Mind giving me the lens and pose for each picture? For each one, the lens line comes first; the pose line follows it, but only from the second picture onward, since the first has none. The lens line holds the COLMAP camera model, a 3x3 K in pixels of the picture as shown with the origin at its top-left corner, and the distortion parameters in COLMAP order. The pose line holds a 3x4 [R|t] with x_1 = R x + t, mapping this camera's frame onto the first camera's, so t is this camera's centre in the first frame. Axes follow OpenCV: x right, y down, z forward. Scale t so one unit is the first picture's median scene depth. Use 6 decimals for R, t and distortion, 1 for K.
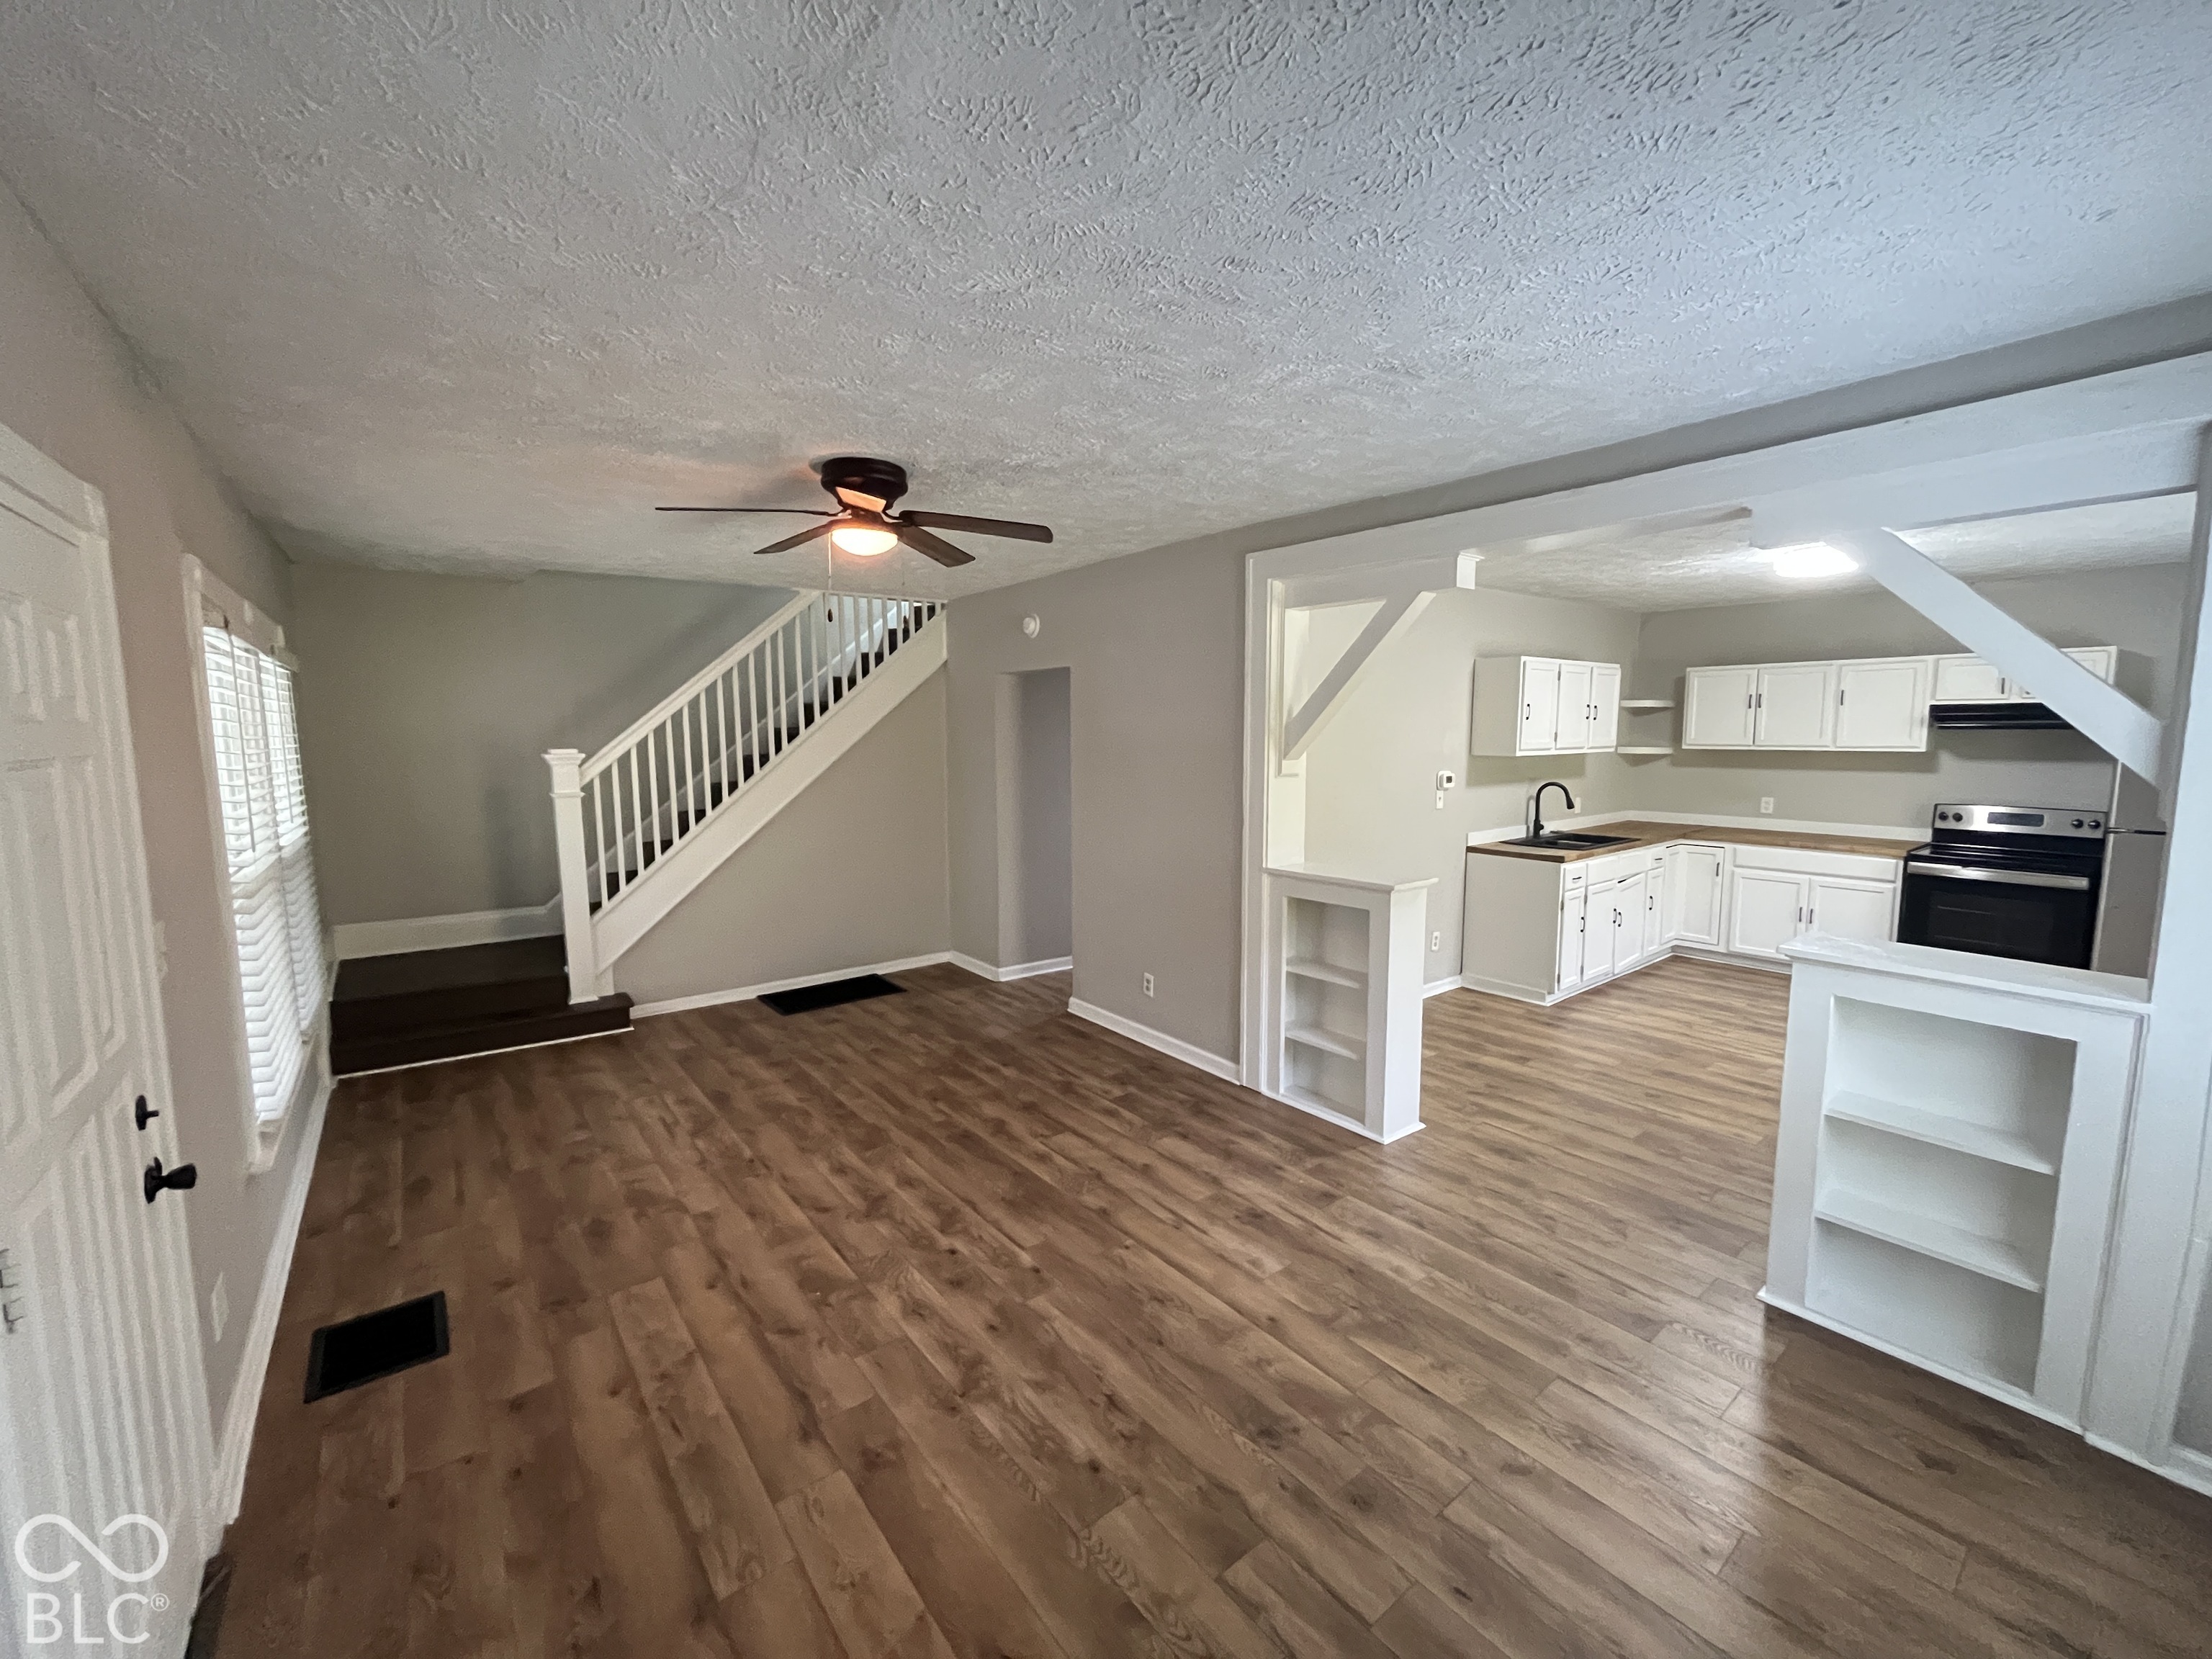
lens RADIAL K [[893.9, 0, 1103.1], [0, 893.9, 826.3], [0, 0, 1]] dist [-0.003008, -0.001201]
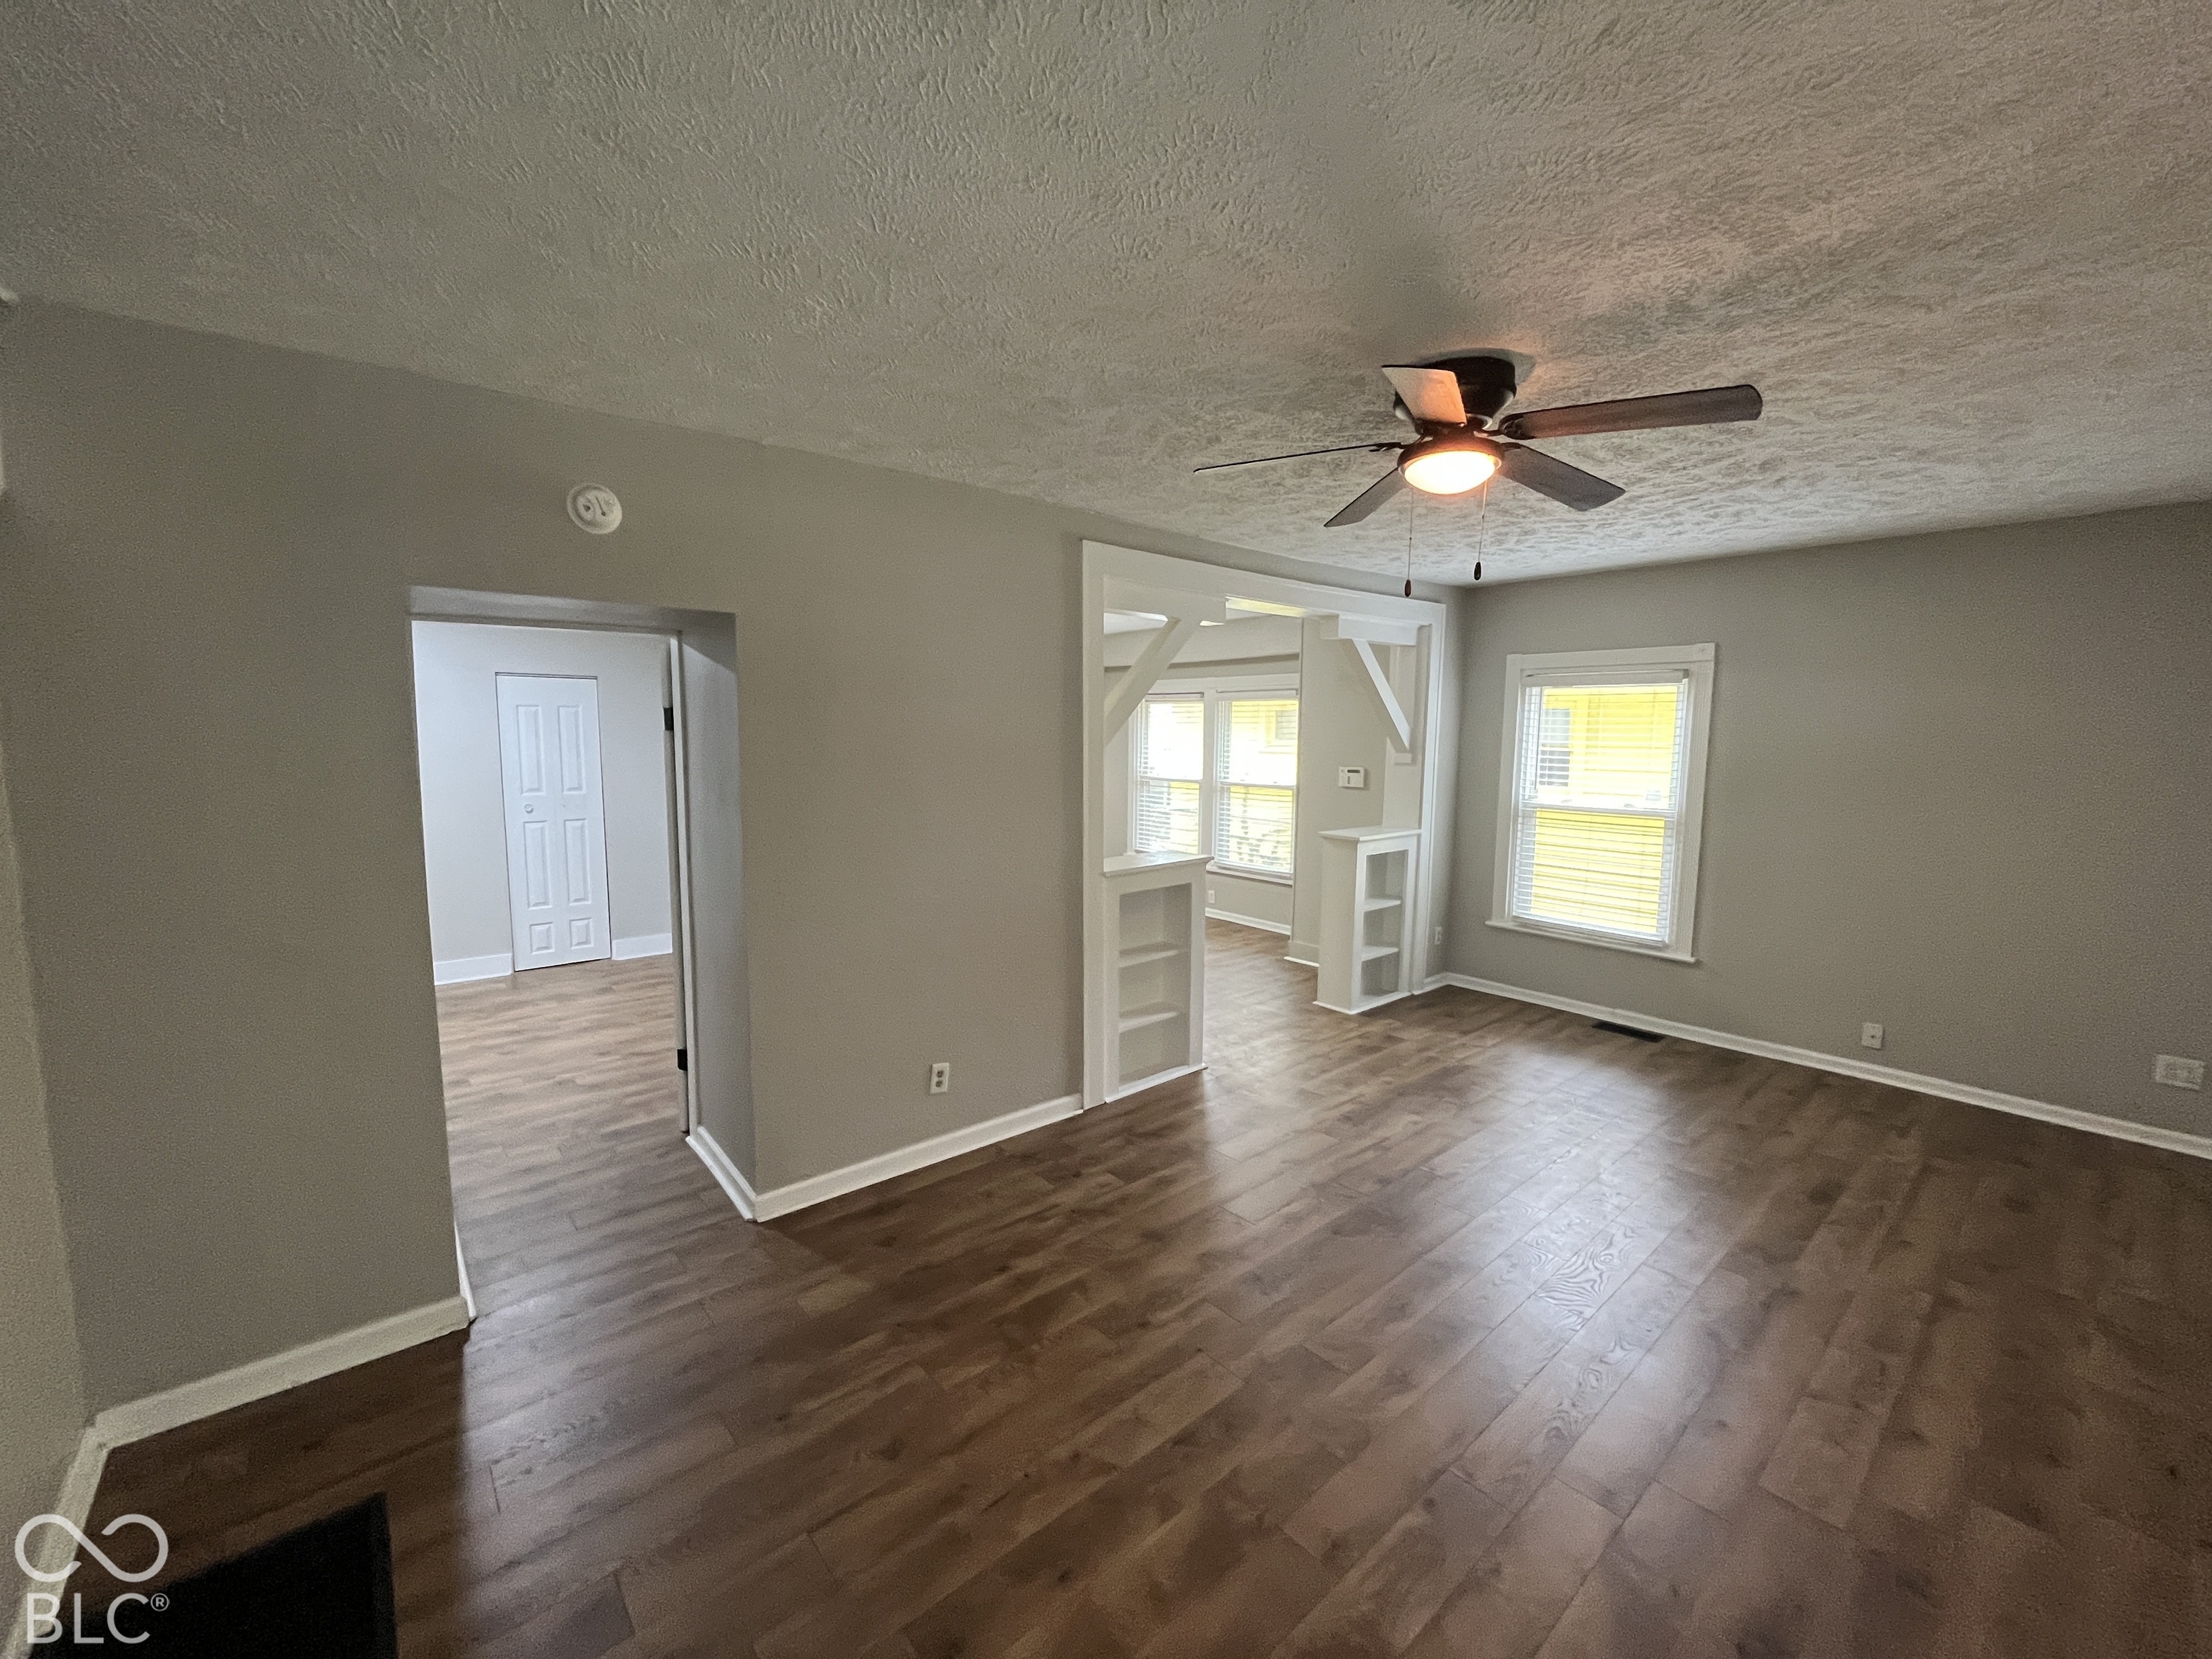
lens RADIAL K [[893.9, 0, 1103.1], [0, 893.9, 826.3], [0, 0, 1]] dist [-0.003008, -0.001201]
pose [[-0.044826, -0.100845, 0.993892, -0.772574], [0.106013, 0.988794, 0.105109, -0.104171], [-0.993354, 0.110078, -0.033632, 1.018221]]
